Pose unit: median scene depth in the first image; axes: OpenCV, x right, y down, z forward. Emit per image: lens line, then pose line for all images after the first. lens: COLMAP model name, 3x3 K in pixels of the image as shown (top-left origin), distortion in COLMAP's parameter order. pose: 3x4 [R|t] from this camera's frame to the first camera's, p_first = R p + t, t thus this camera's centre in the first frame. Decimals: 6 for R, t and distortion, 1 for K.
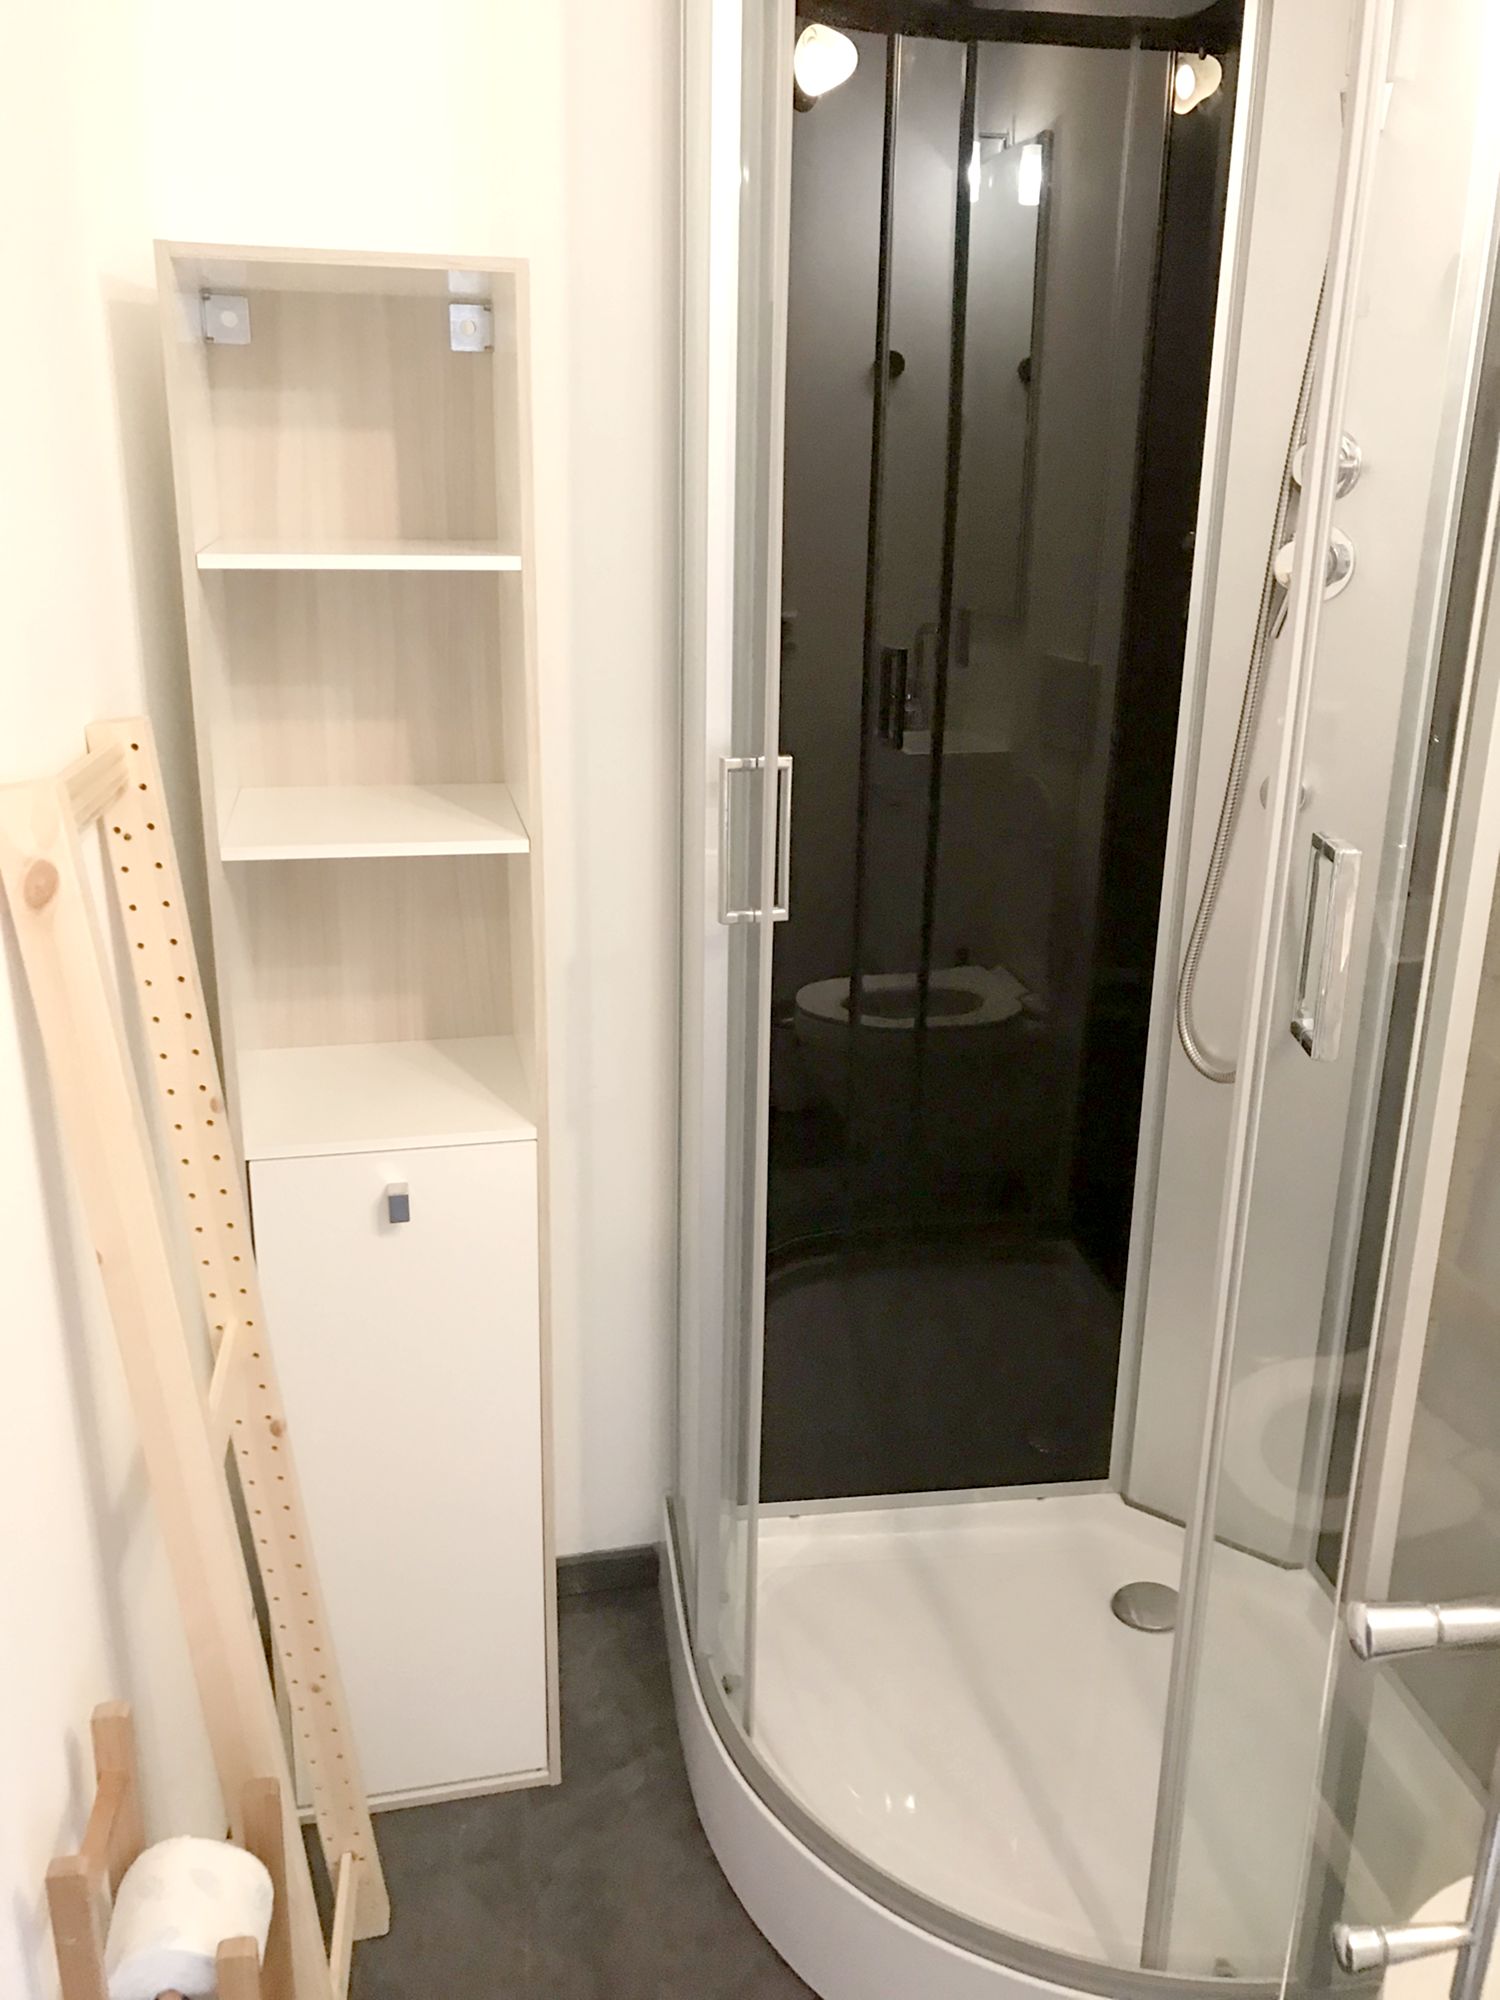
lens RADIAL K [[1653.6, 0, 748.1], [0, 1653.6, 994.1], [0, 0, 1]] dist [0.016229, 0.007839]
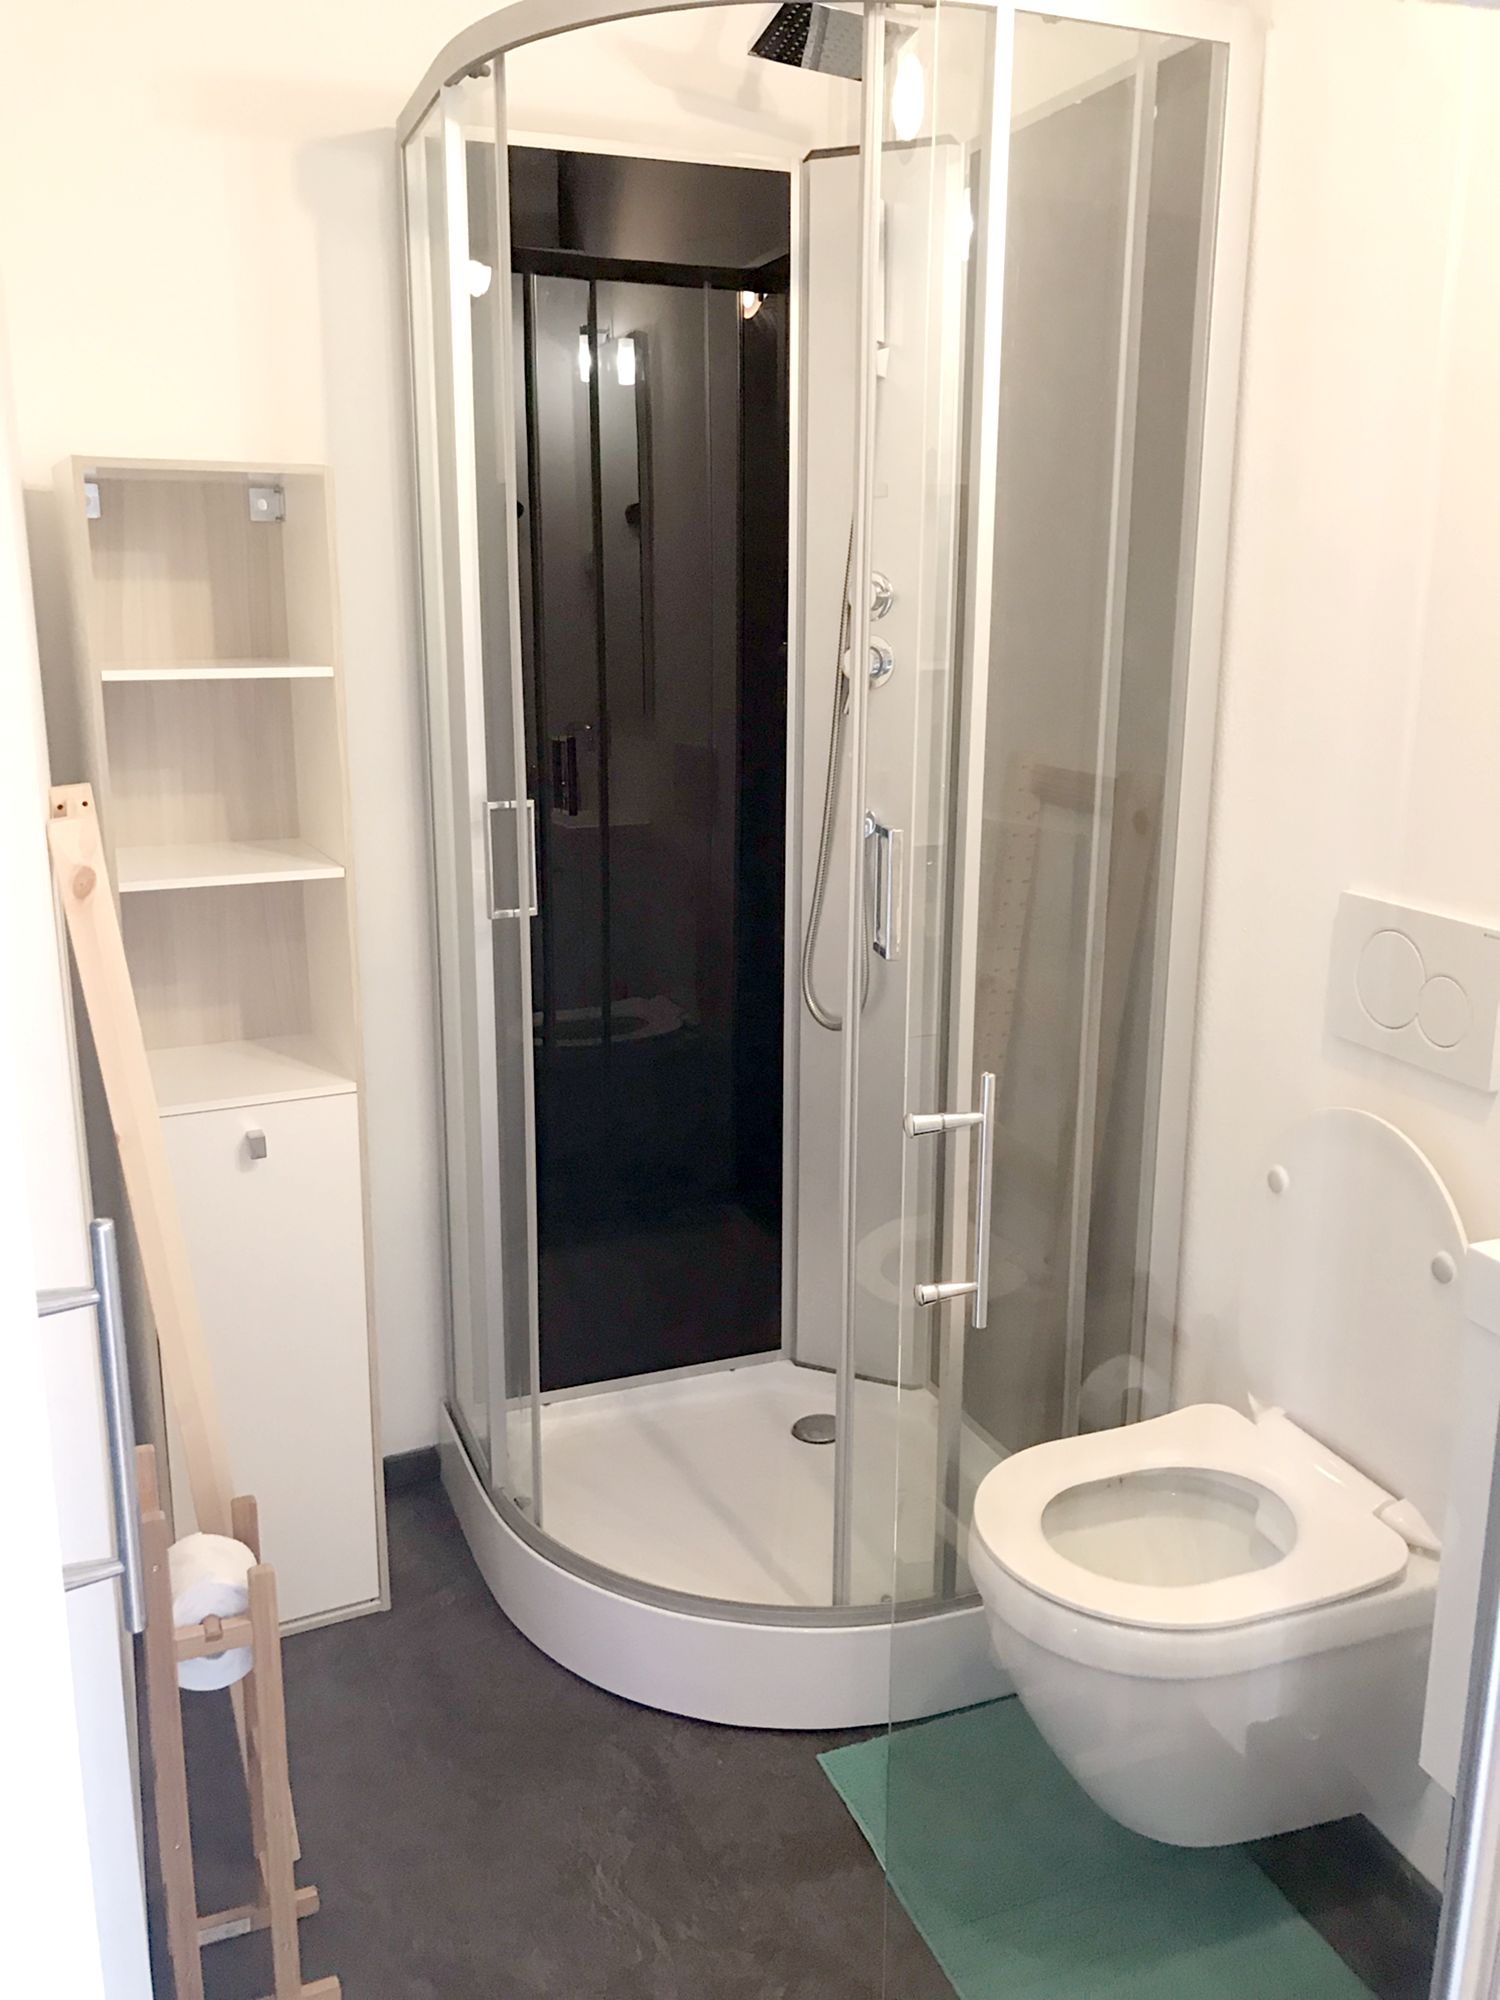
lens RADIAL K [[1619.3, 0, 750.0], [0, 1619.3, 1000.0], [0, 0, 1]] dist [0.045203, -0.080796]
pose [[0.971356, -0.069535, 0.227227, -0.098827], [0.082627, 0.995394, -0.048610, 0.092369], [-0.222800, 0.065993, 0.972628, -0.329150]]
